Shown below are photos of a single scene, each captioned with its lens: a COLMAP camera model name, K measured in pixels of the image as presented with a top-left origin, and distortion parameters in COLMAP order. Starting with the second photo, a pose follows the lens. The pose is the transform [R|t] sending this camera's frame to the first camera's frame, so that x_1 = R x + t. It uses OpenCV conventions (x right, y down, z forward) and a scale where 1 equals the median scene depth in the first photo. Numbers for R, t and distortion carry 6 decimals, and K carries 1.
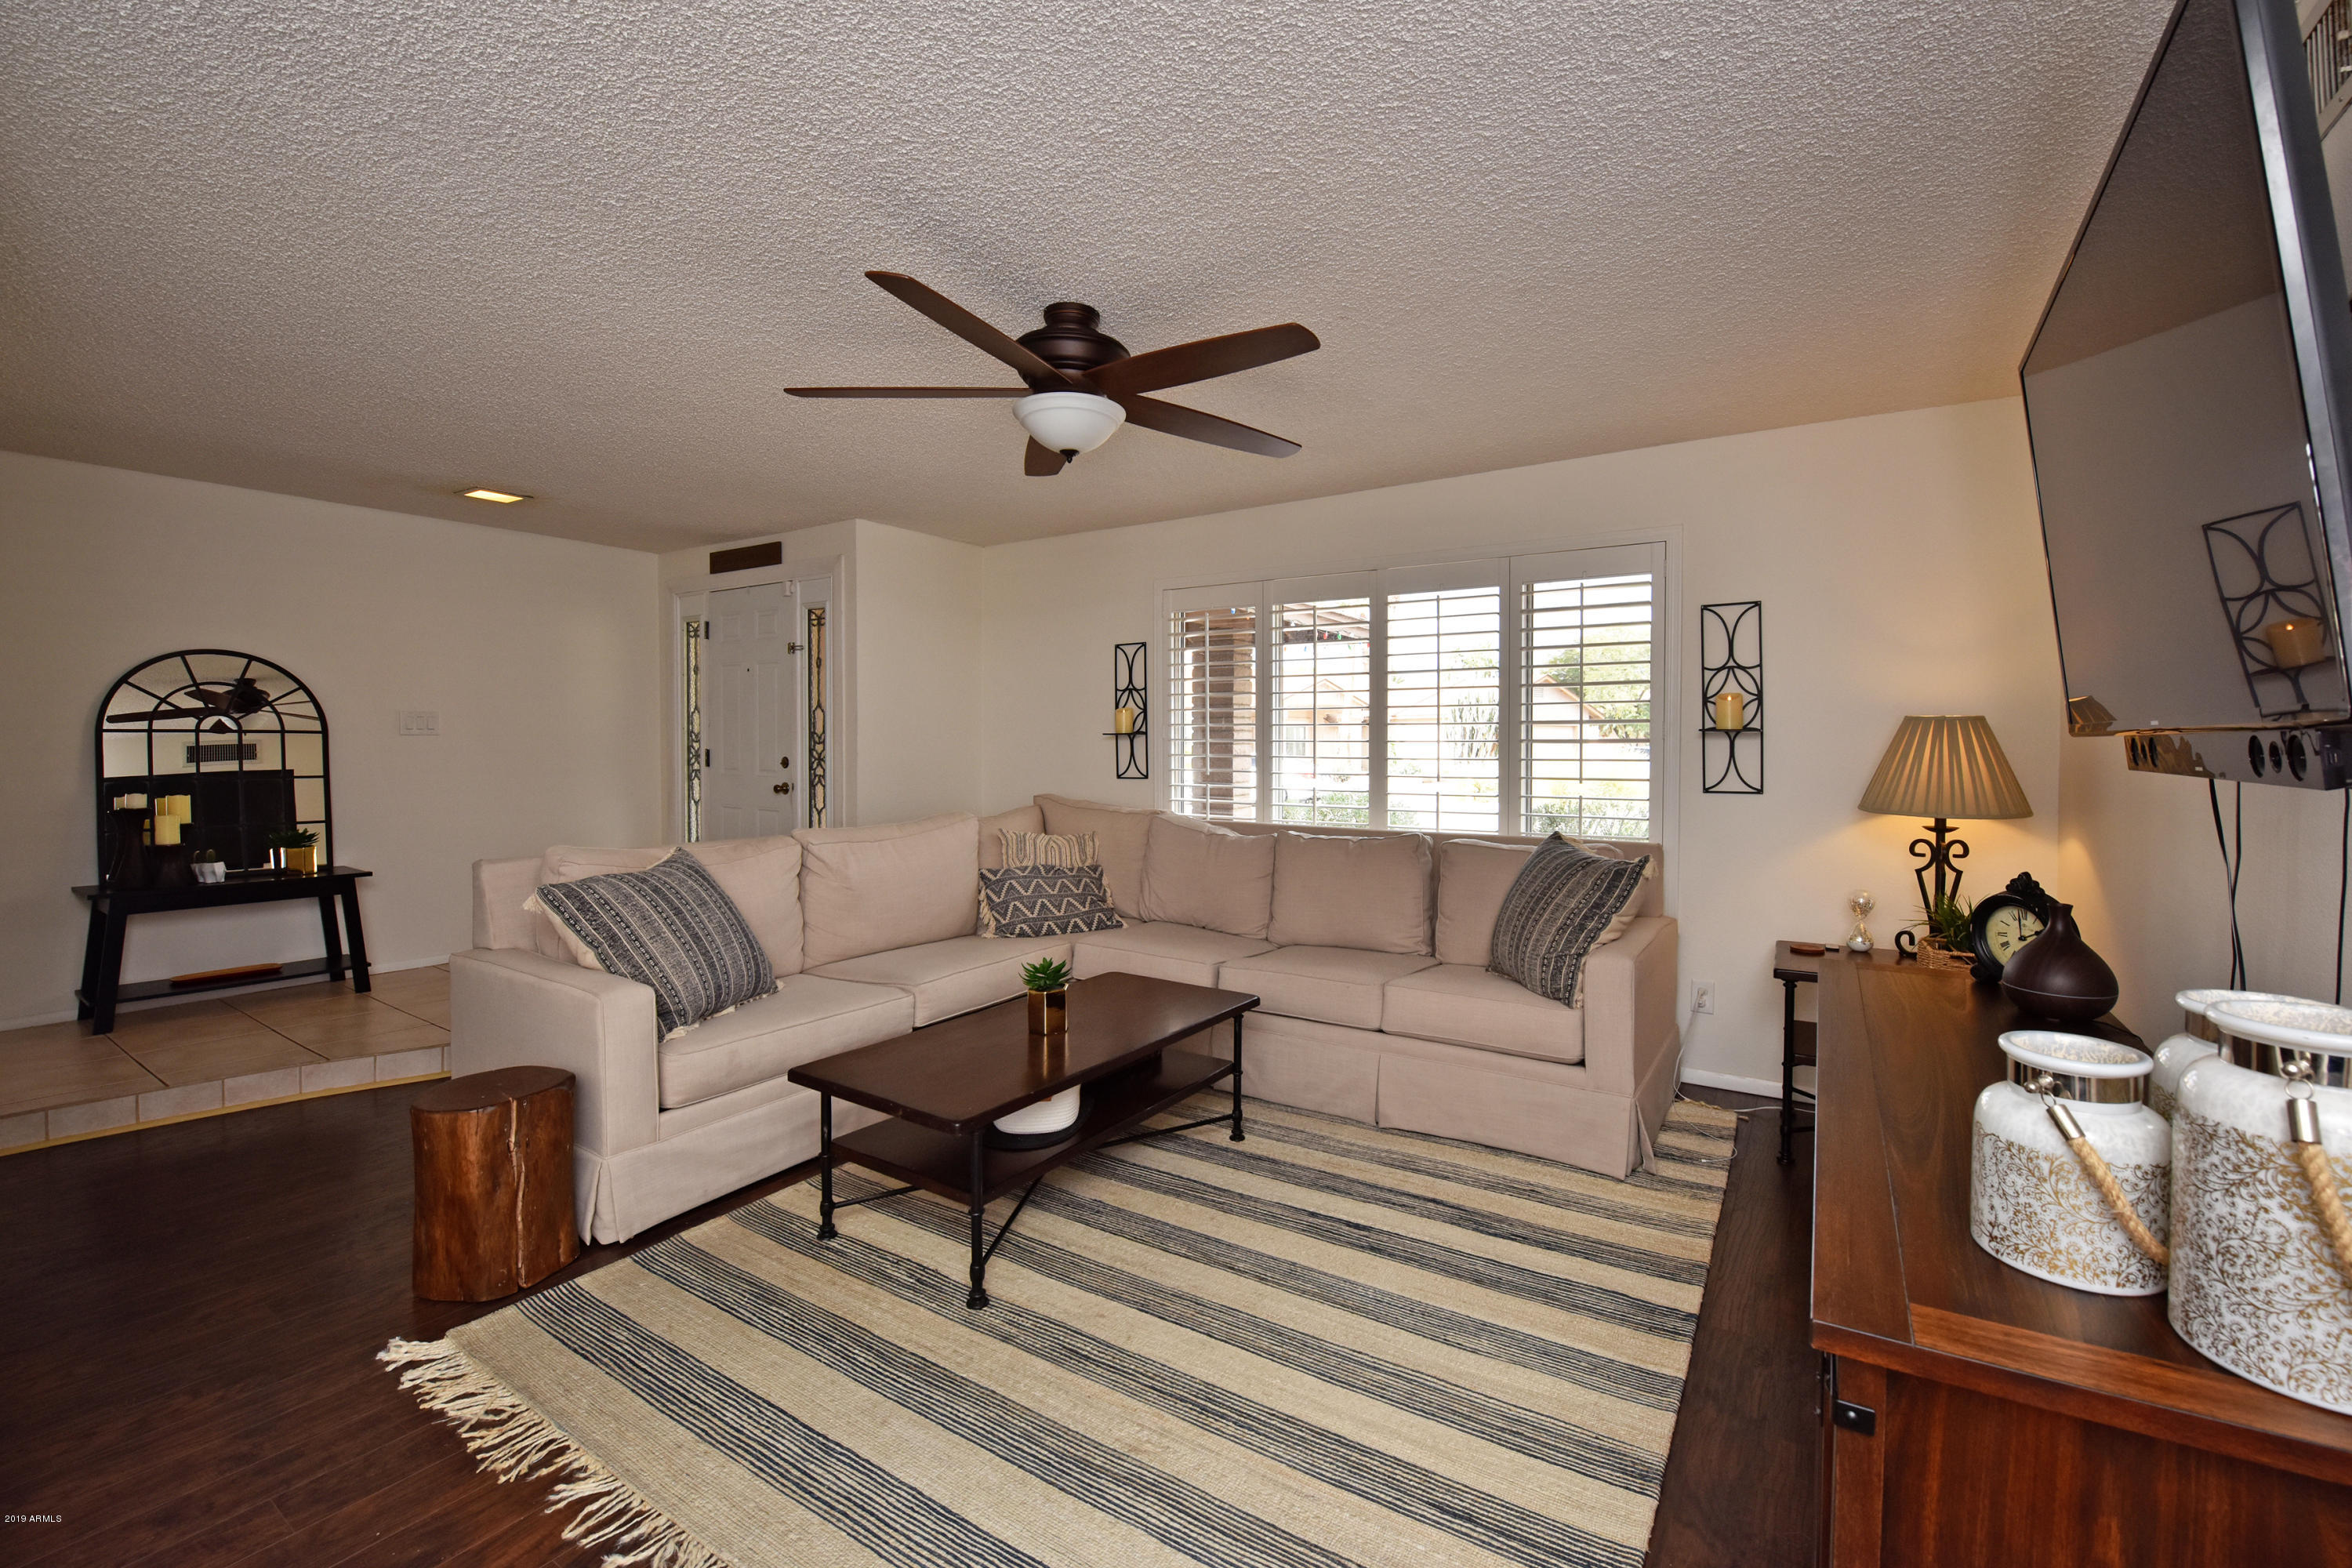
lens RADIAL K [[999.7, 0, 1185.7], [0, 999.7, 760.6], [0, 0, 1]] dist [-0.001591, -0.000349]
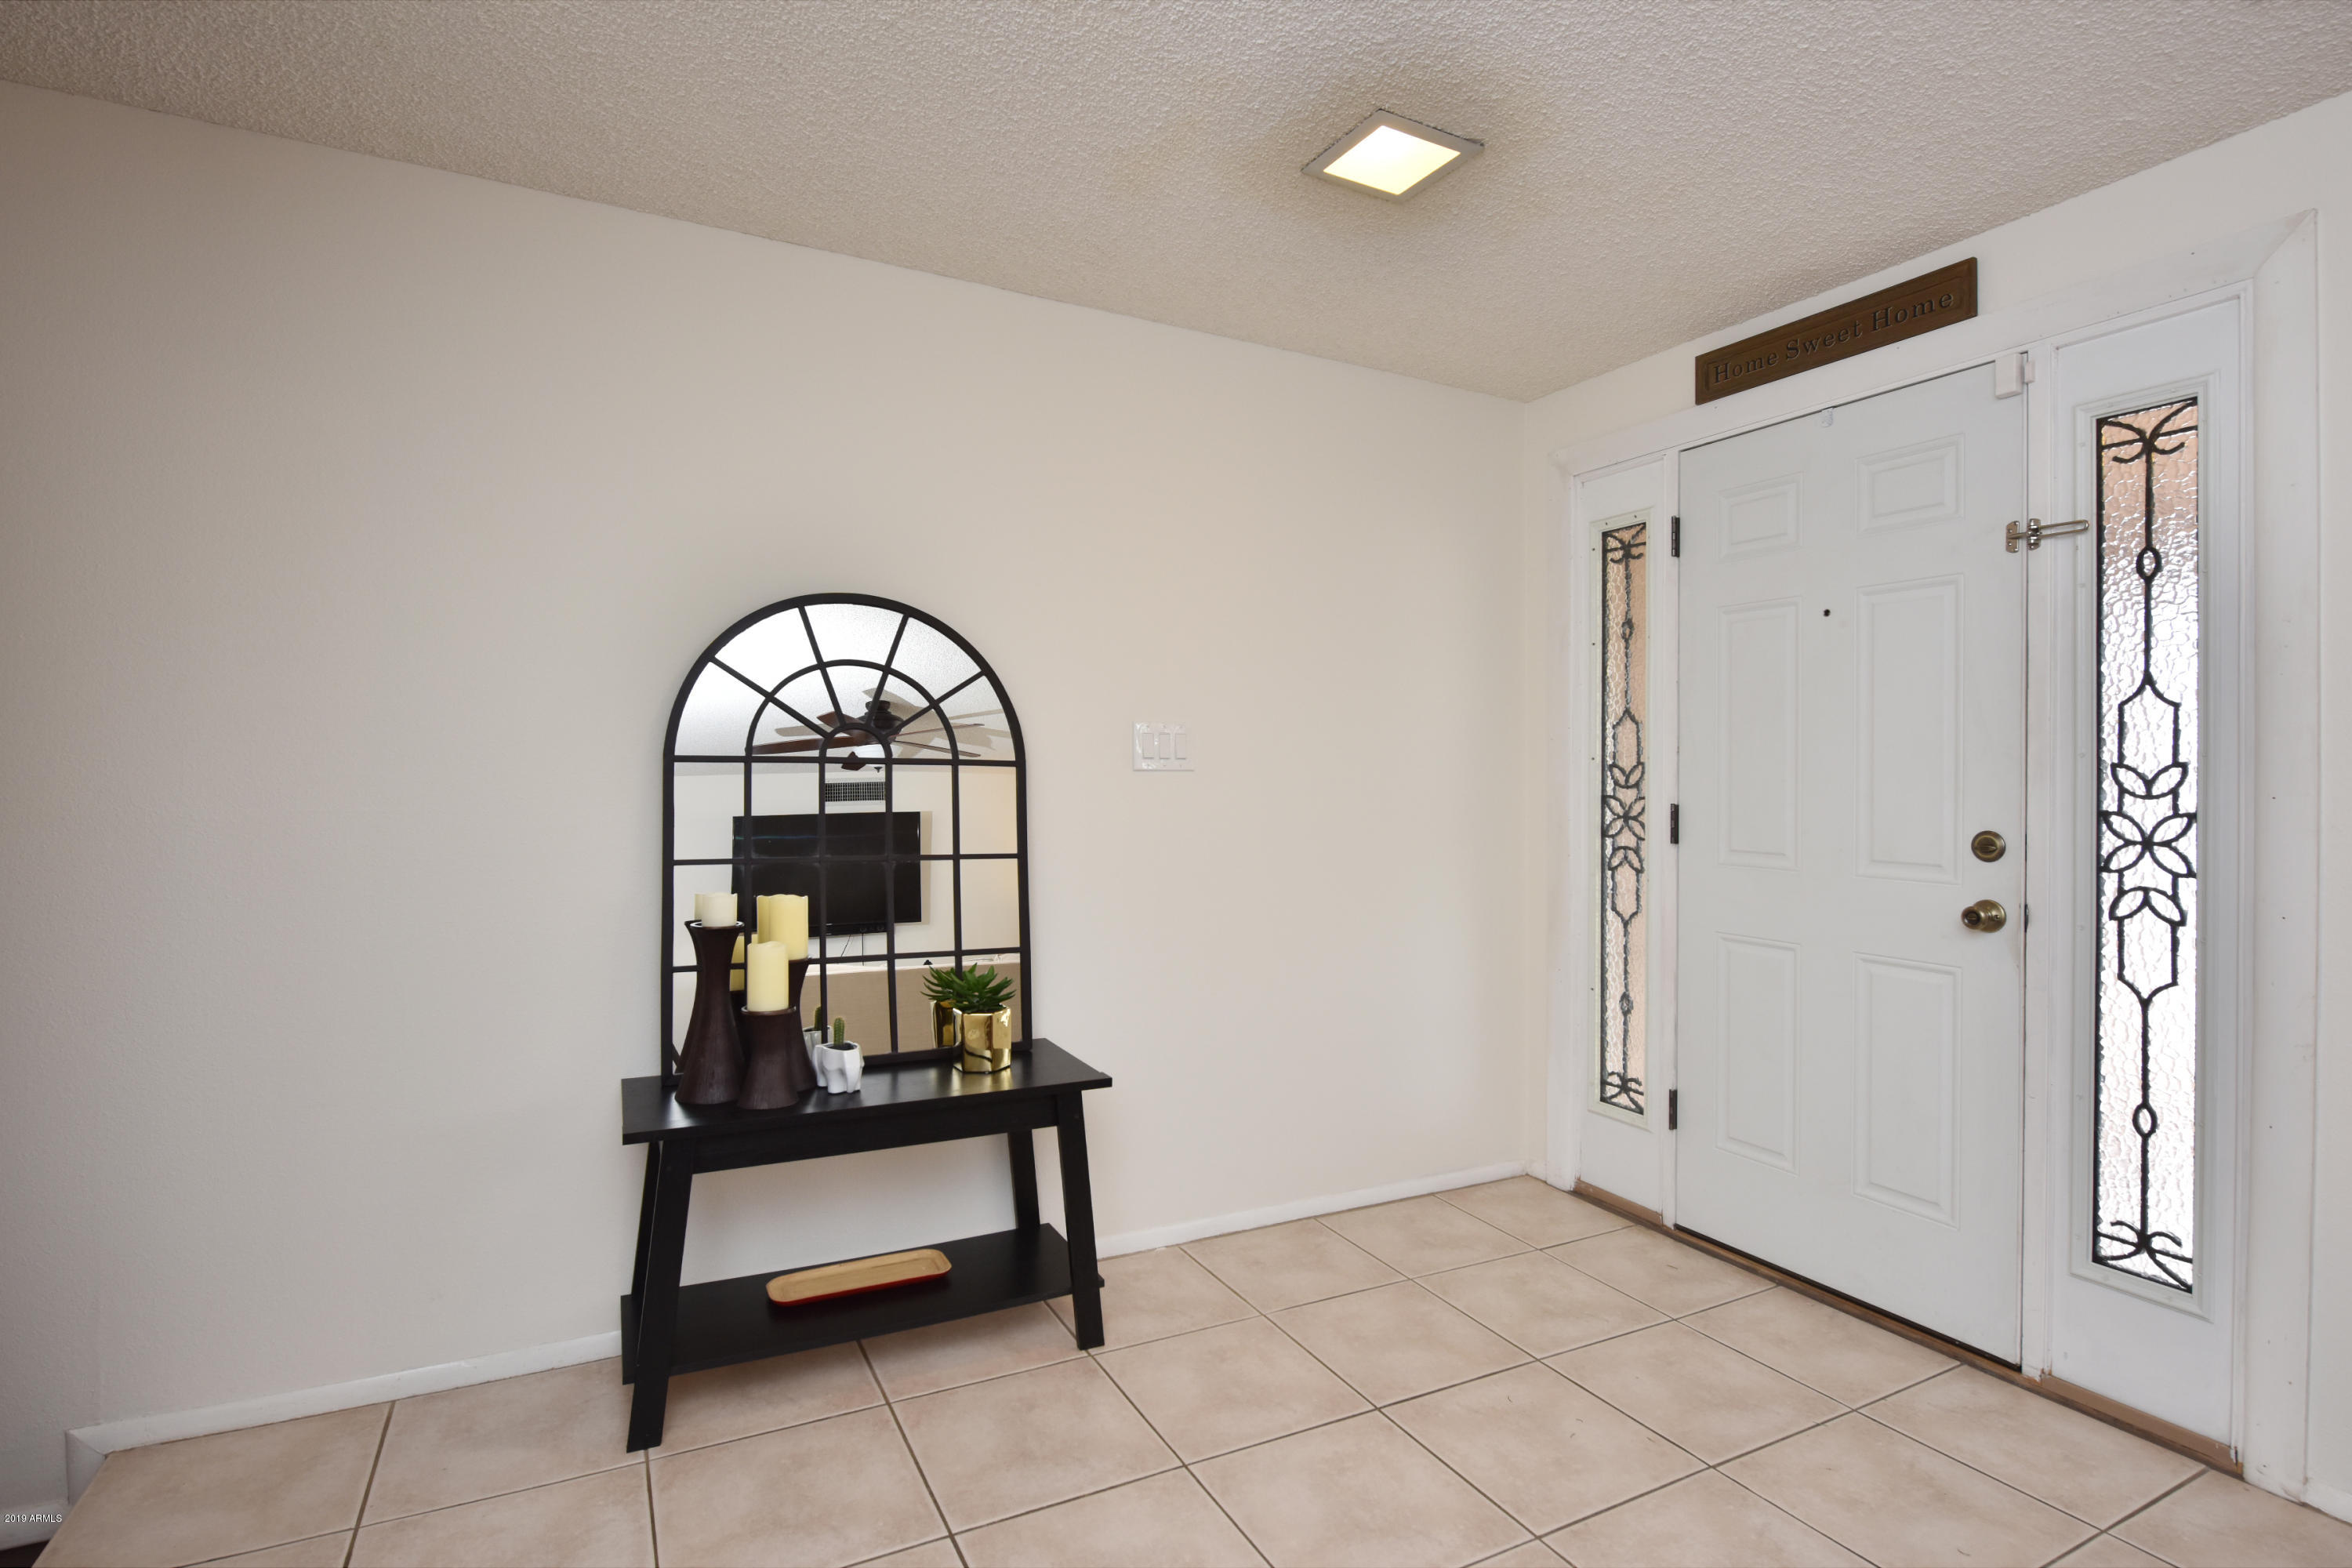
lens RADIAL K [[1149.1, 0, 1176.0], [0, 1149.1, 784.0], [0, 0, 1]] dist [0.001202, 0.000152]
pose [[0.872186, 0.011534, -0.489038, -0.525739], [-0.015563, 0.999870, -0.004175, -0.017264], [0.488926, 0.011253, 0.872252, 0.553411]]
